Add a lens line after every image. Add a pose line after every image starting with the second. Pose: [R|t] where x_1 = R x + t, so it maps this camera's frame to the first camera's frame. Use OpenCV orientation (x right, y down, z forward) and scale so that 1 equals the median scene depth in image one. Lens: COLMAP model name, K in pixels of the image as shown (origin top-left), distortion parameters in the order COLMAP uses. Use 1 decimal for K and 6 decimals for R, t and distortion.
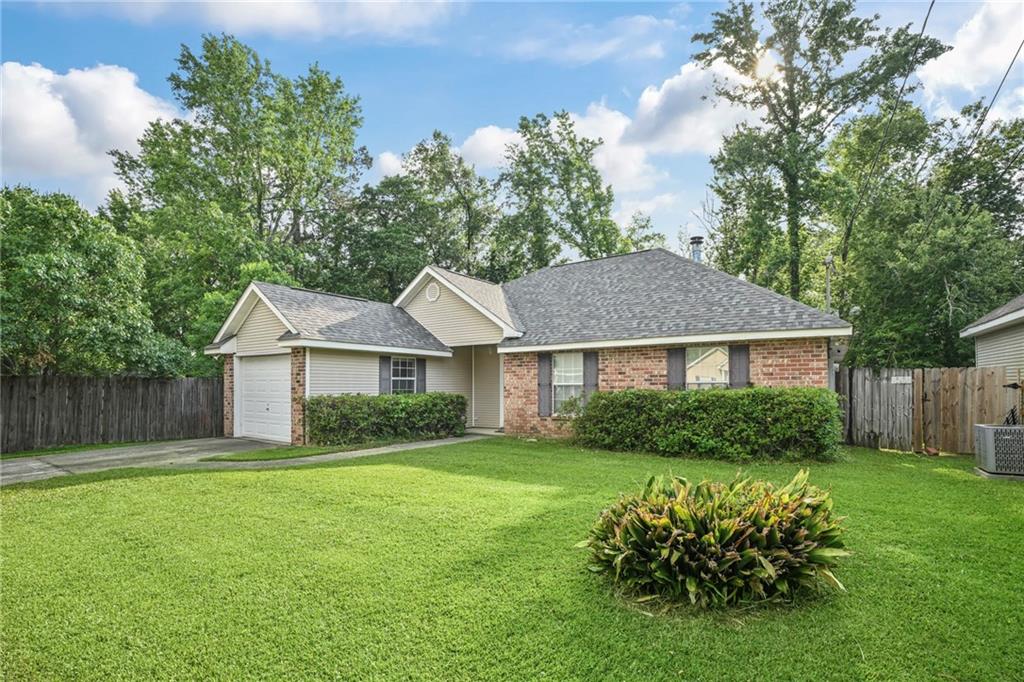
lens RADIAL K [[485.0, 0, 507.2], [0, 485.0, 380.0], [0, 0, 1]] dist [-0.065535, 0.029213]
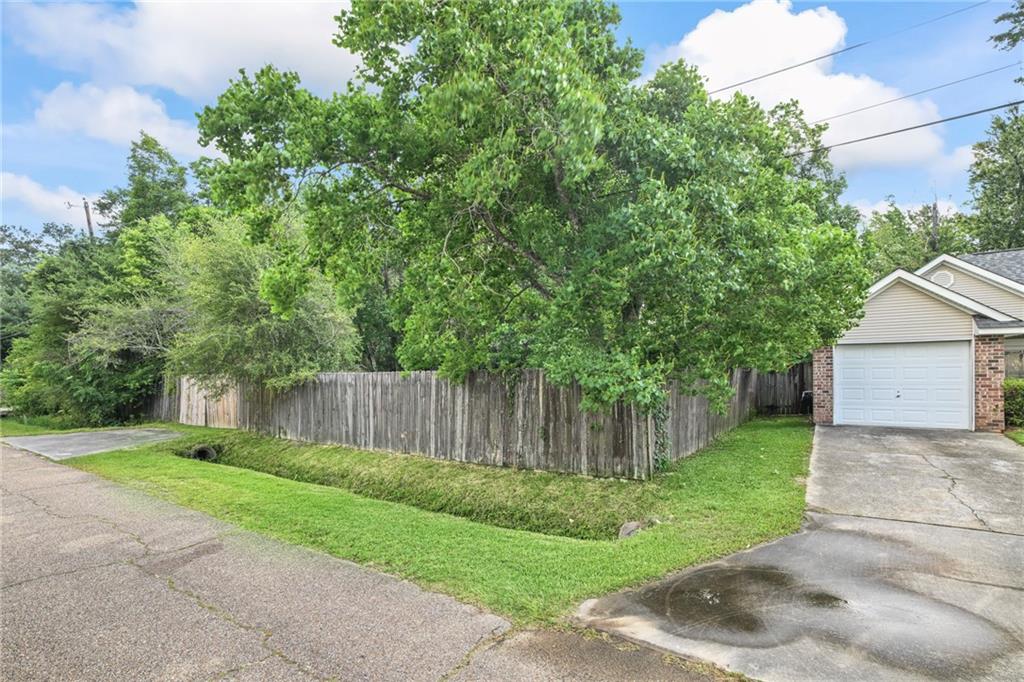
lens RADIAL K [[485.0, 0, 507.2], [0, 485.0, 380.0], [0, 0, 1]] dist [-0.065535, 0.029213]
pose [[0.999814, -0.014871, 0.012268, -1.406303], [0.014529, 0.999515, 0.027548, -0.013546], [-0.012671, -0.027365, 0.999545, 0.019256]]
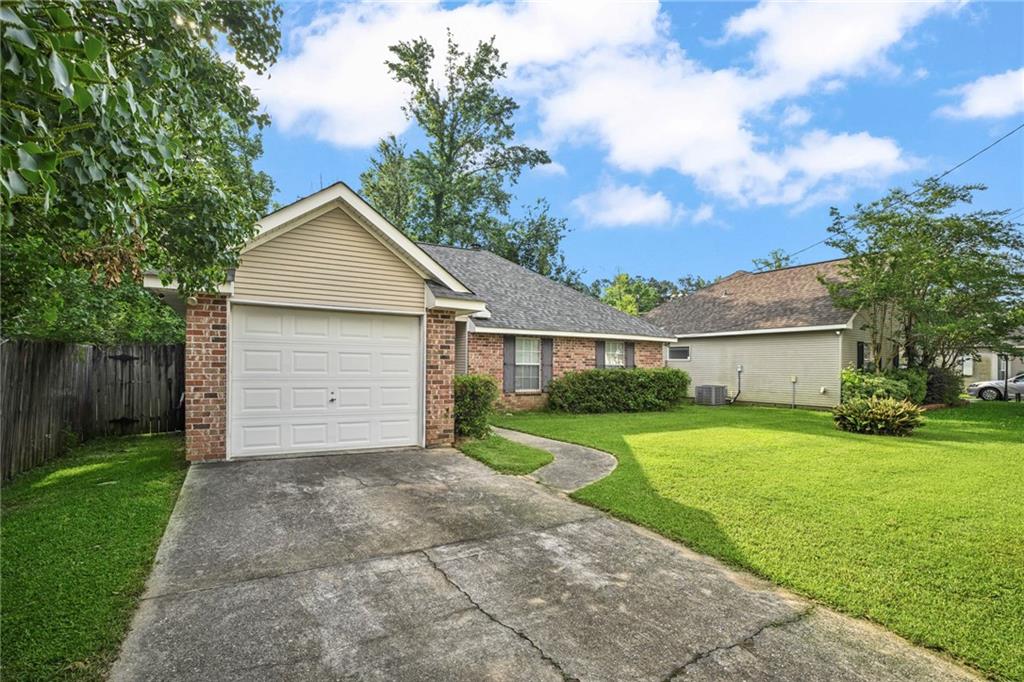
lens RADIAL K [[481.0, 0, 512.6], [0, 481.0, 365.2], [0, 0, 1]] dist [-0.033959, 0.000546]
pose [[0.421873, 0.009556, 0.906605, -1.000010], [-0.024858, 0.999690, 0.001030, 0.011424], [-0.906314, -0.022971, 0.421980, 0.567922]]
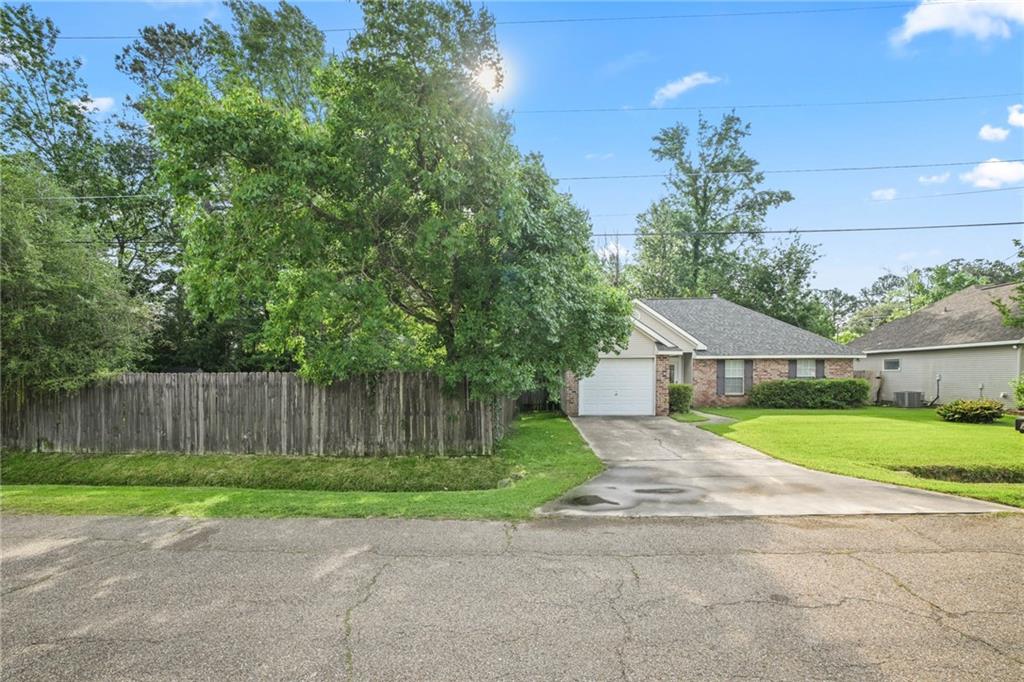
lens RADIAL K [[485.4, 0, 514.9], [0, 485.4, 395.5], [0, 0, 1]] dist [-0.066989, 0.027303]
pose [[0.843644, -0.024488, 0.536345, -1.659008], [-0.003865, 0.998656, 0.051675, -0.012355], [-0.536889, -0.045668, 0.842416, -0.107625]]
